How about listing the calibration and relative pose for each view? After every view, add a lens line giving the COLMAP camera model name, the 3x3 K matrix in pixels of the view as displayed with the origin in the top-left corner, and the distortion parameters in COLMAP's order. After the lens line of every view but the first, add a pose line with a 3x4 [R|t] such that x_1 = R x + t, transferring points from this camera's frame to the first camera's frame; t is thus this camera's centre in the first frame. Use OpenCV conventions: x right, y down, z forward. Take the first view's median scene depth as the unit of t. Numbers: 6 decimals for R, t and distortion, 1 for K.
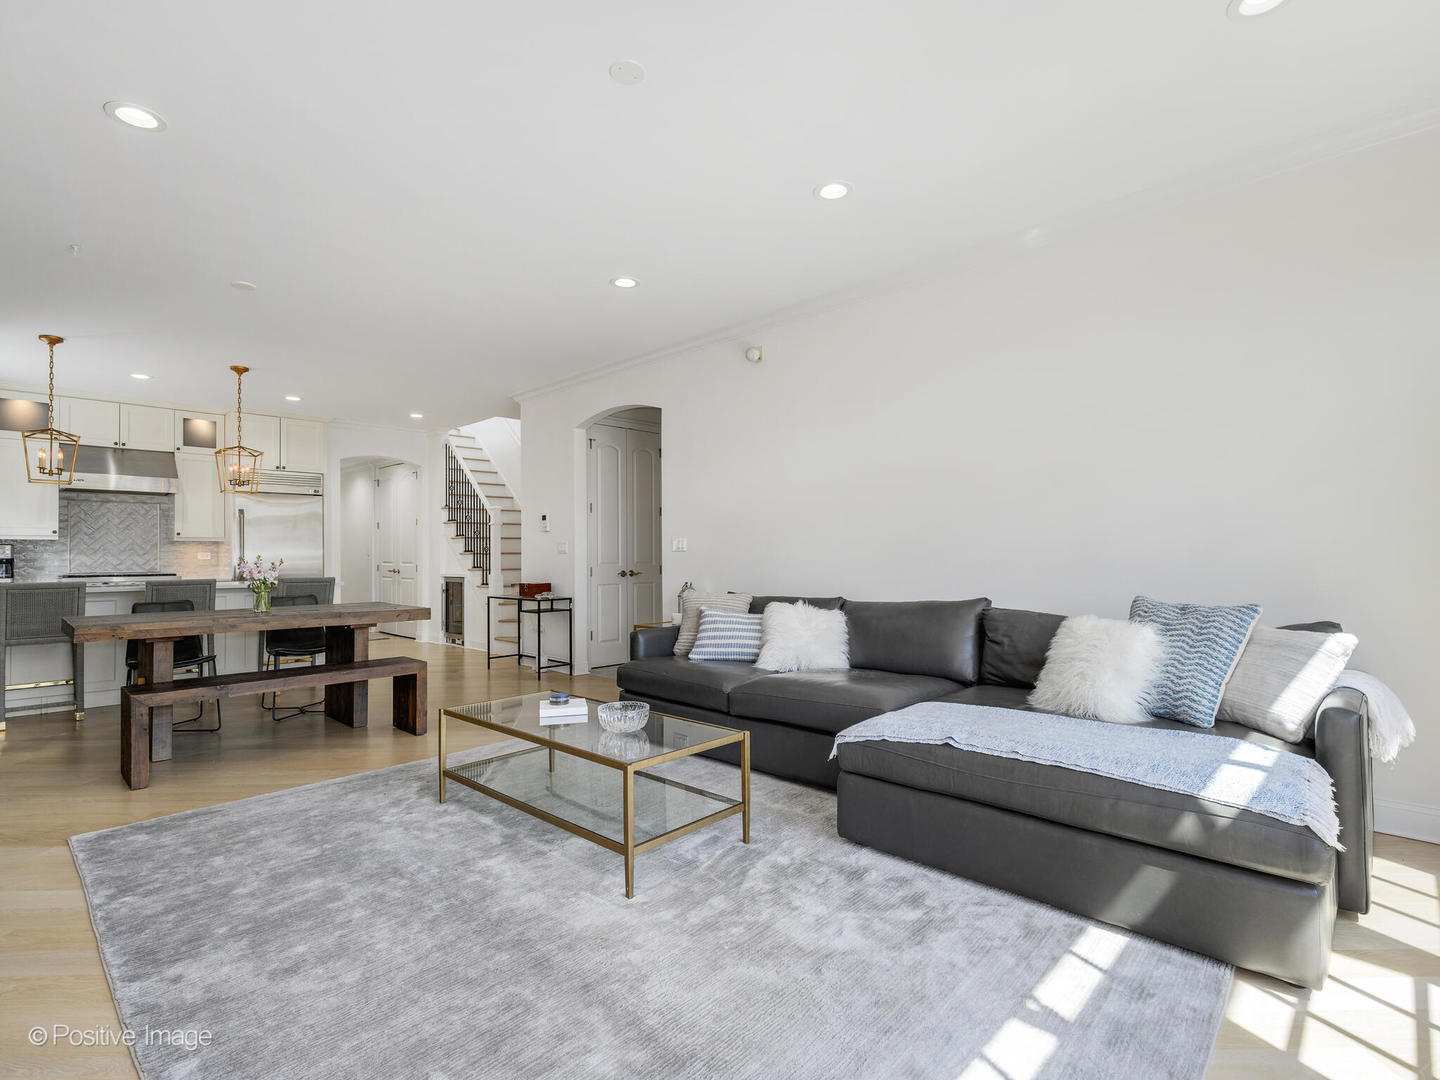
lens RADIAL K [[696.4, 0, 710.6], [0, 696.4, 545.8], [0, 0, 1]] dist [-0.002740, -0.000597]
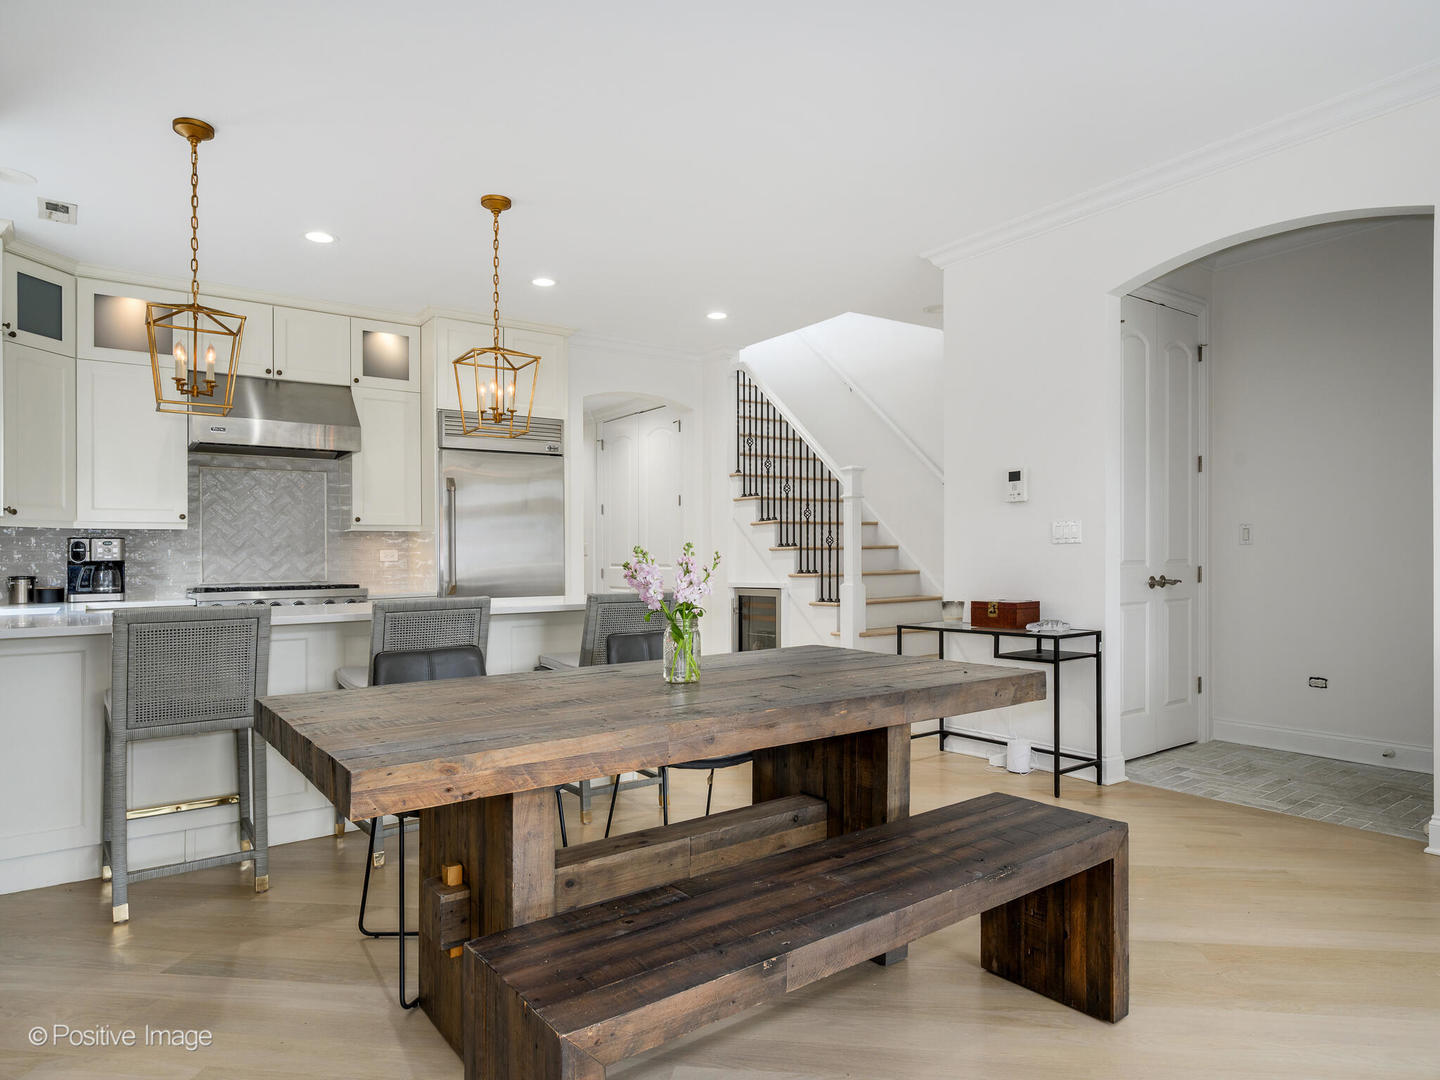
lens RADIAL K [[849.1, 0, 724.2], [0, 849.1, 547.5], [0, 0, 1]] dist [-0.001813, -0.001429]
pose [[0.987700, -0.009154, -0.156095, -0.338542], [0.009468, 0.999954, 0.001266, 0.009845], [0.156077, -0.002728, 0.987741, 0.319672]]
